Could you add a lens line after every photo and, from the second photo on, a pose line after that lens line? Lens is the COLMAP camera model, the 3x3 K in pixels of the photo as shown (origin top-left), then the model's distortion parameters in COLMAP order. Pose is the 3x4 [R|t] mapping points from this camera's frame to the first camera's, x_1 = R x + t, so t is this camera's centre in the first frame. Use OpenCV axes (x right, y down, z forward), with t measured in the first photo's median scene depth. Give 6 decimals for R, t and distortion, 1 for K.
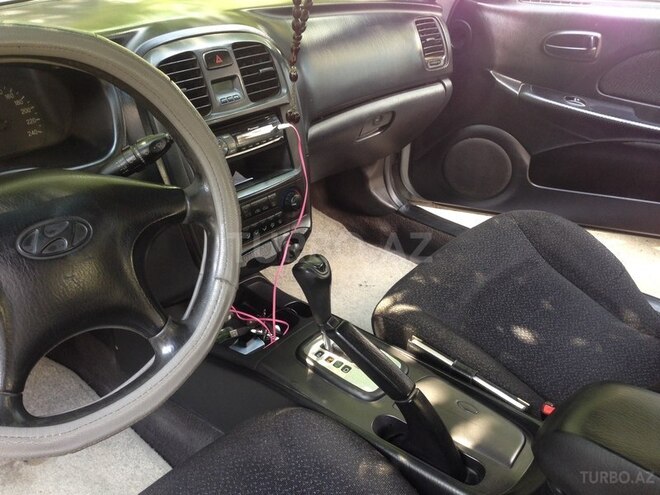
lens RADIAL K [[628.8, 0, 328.5], [0, 628.8, 244.3], [0, 0, 1]] dist [0.000648, 0.000000]
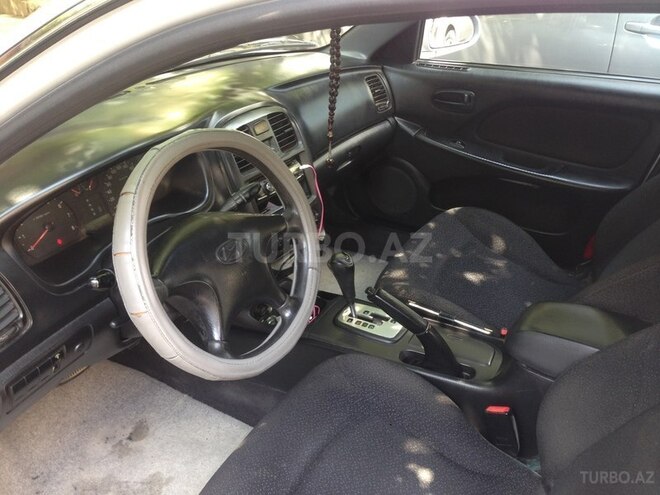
lens RADIAL K [[628.8, 0, 331.4], [0, 628.8, 249.5], [0, 0, 1]] dist [0.000648, 0.000000]
pose [[0.979712, -0.124667, 0.156917, -0.272680], [0.128055, 0.991699, -0.011624, 0.024836], [-0.154165, 0.031482, 0.987543, -0.445742]]
